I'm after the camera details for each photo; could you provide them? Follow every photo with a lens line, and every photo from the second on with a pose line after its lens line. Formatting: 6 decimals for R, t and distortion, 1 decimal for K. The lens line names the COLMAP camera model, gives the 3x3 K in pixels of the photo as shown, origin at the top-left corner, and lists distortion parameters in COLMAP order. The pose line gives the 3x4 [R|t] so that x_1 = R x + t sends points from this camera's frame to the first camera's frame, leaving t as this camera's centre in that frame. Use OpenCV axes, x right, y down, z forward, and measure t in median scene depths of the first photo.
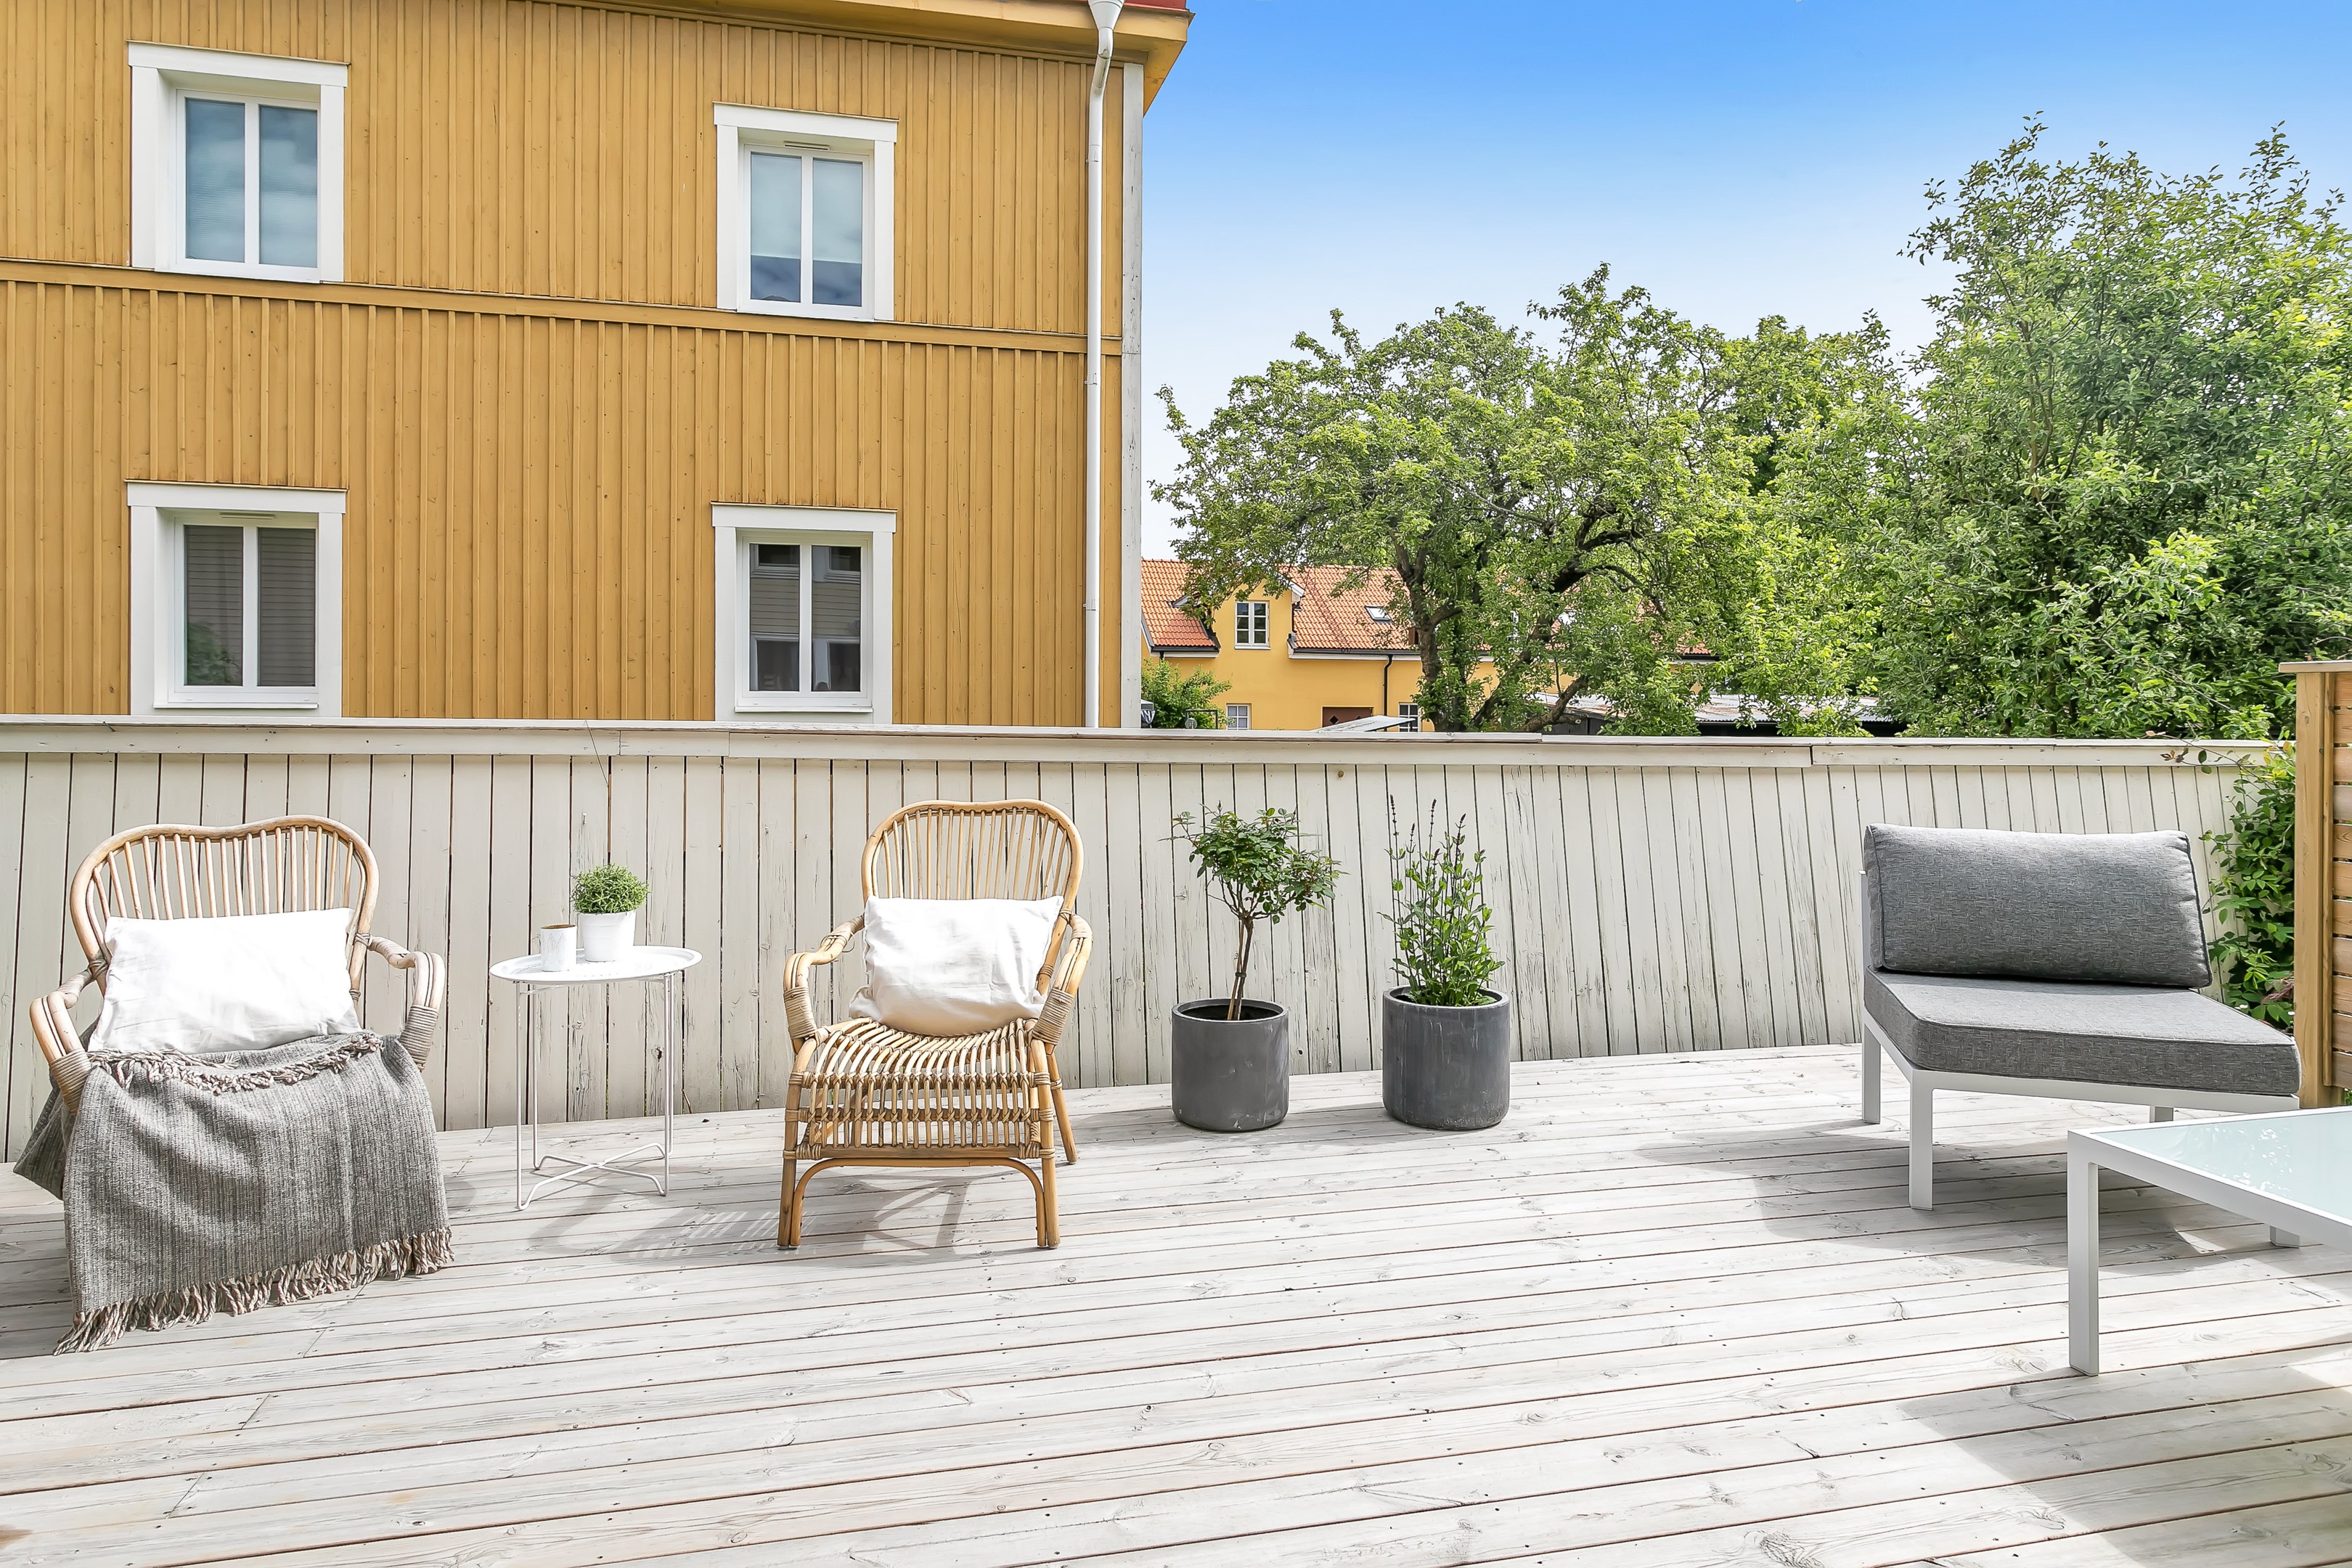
lens RADIAL K [[1412.6, 0, 1169.3], [0, 1412.6, 732.3], [0, 0, 1]] dist [-0.009835, 0.001270]
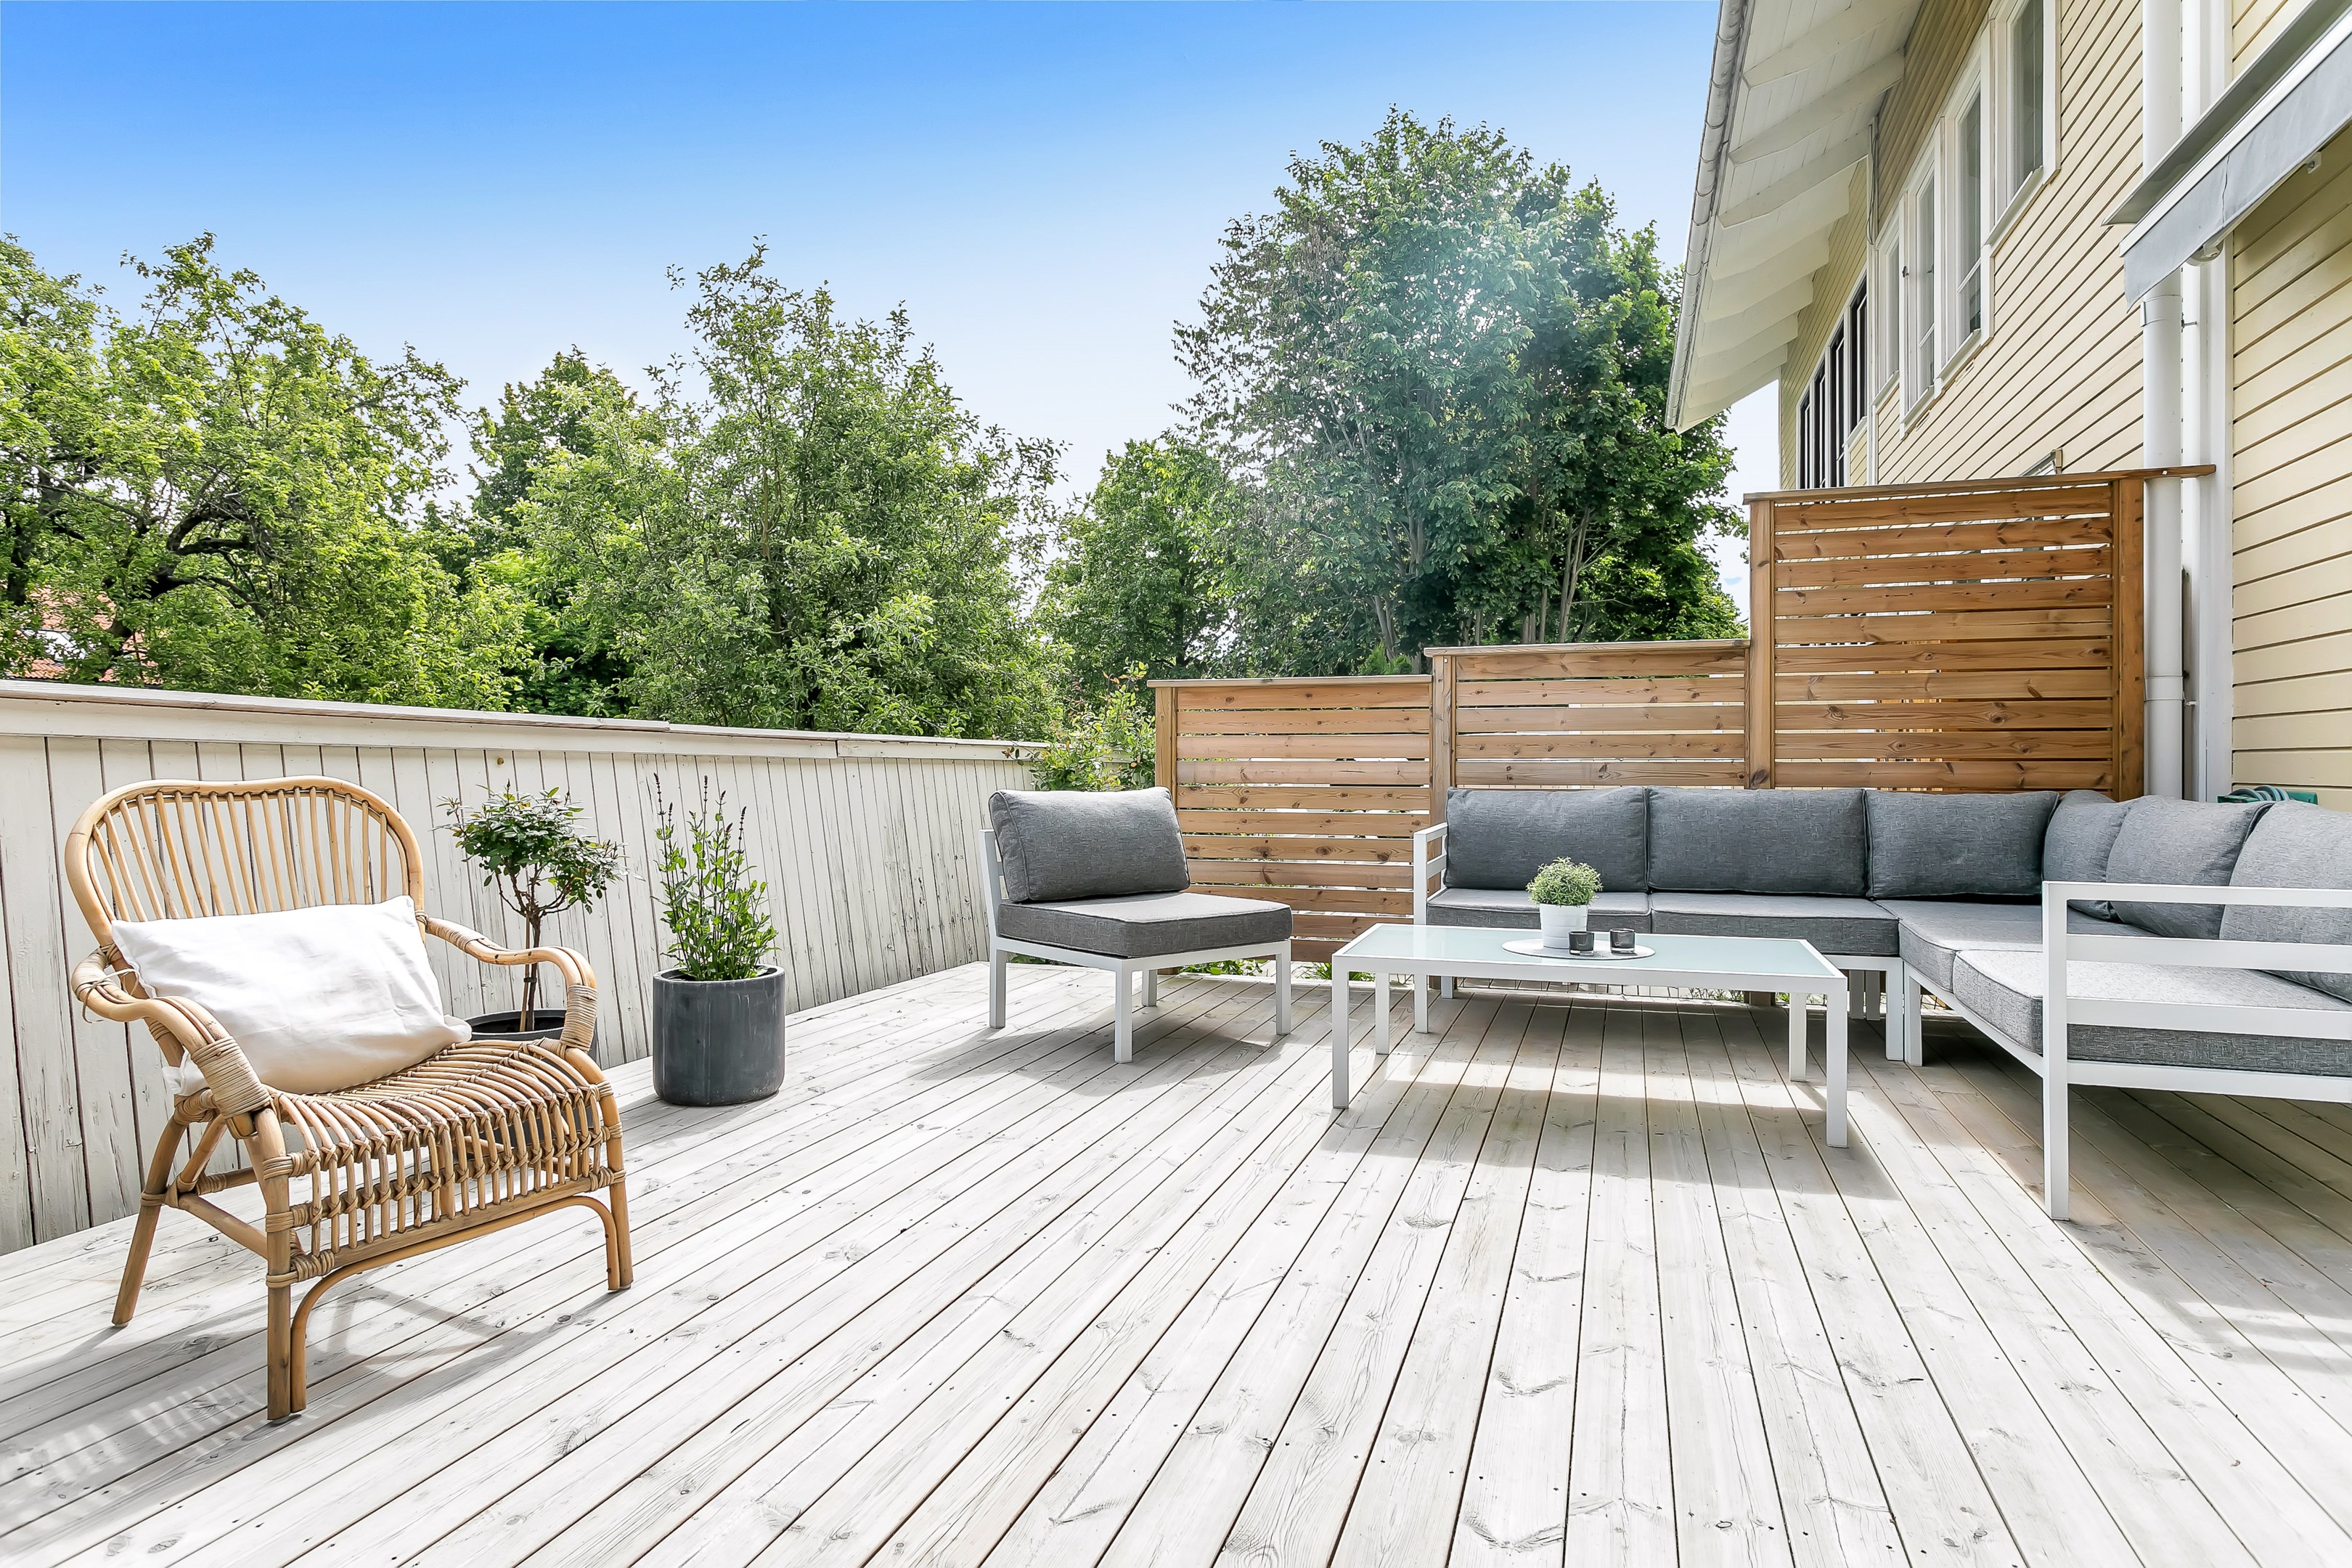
lens RADIAL K [[1350.0, 0, 1178.0], [0, 1350.0, 769.4], [0, 0, 1]] dist [-0.004904, 0.002547]
pose [[0.525994, -0.008414, 0.850446, -0.213589], [0.013819, 0.999904, 0.001346, 0.022614], [-0.850376, 0.011044, 0.526060, 0.108774]]
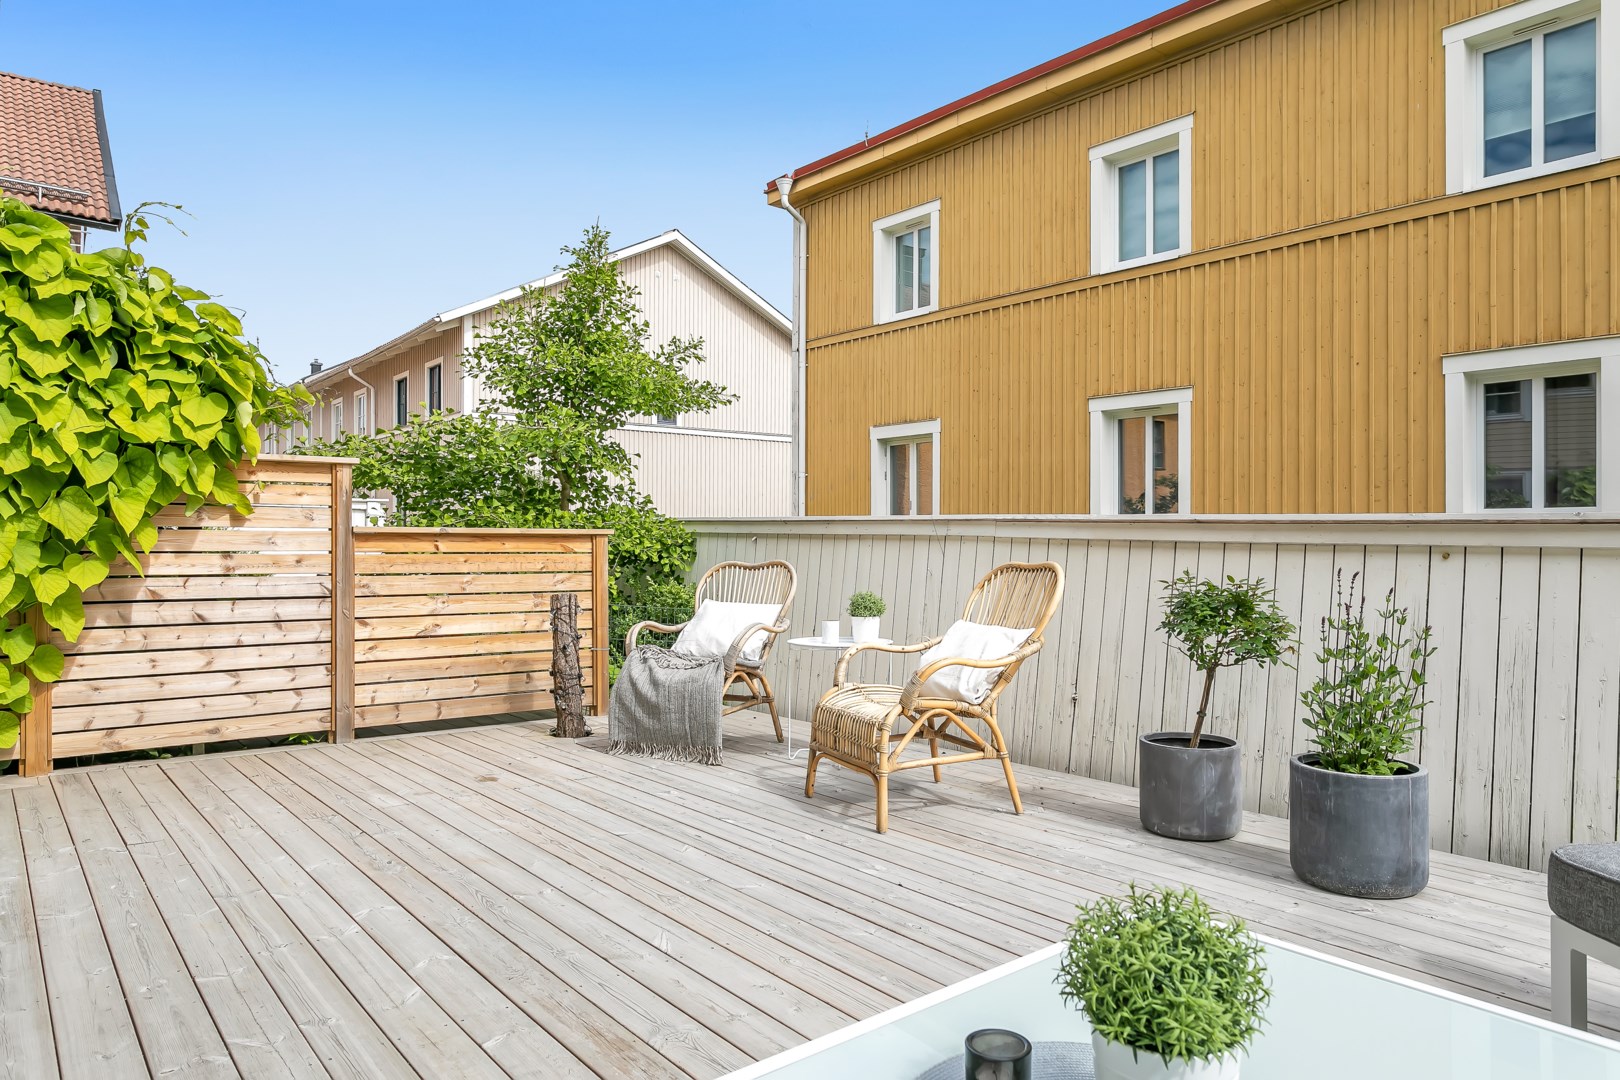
lens RADIAL K [[1056.9, 0, 813.5], [0, 1056.9, 542.7], [0, 0, 1]] dist [-0.001146, 0.004380]
pose [[0.423596, -0.001257, -0.905850, 0.348400], [-0.013663, 0.999876, -0.007777, 0.018287], [0.905748, 0.015671, 0.423527, 0.154445]]
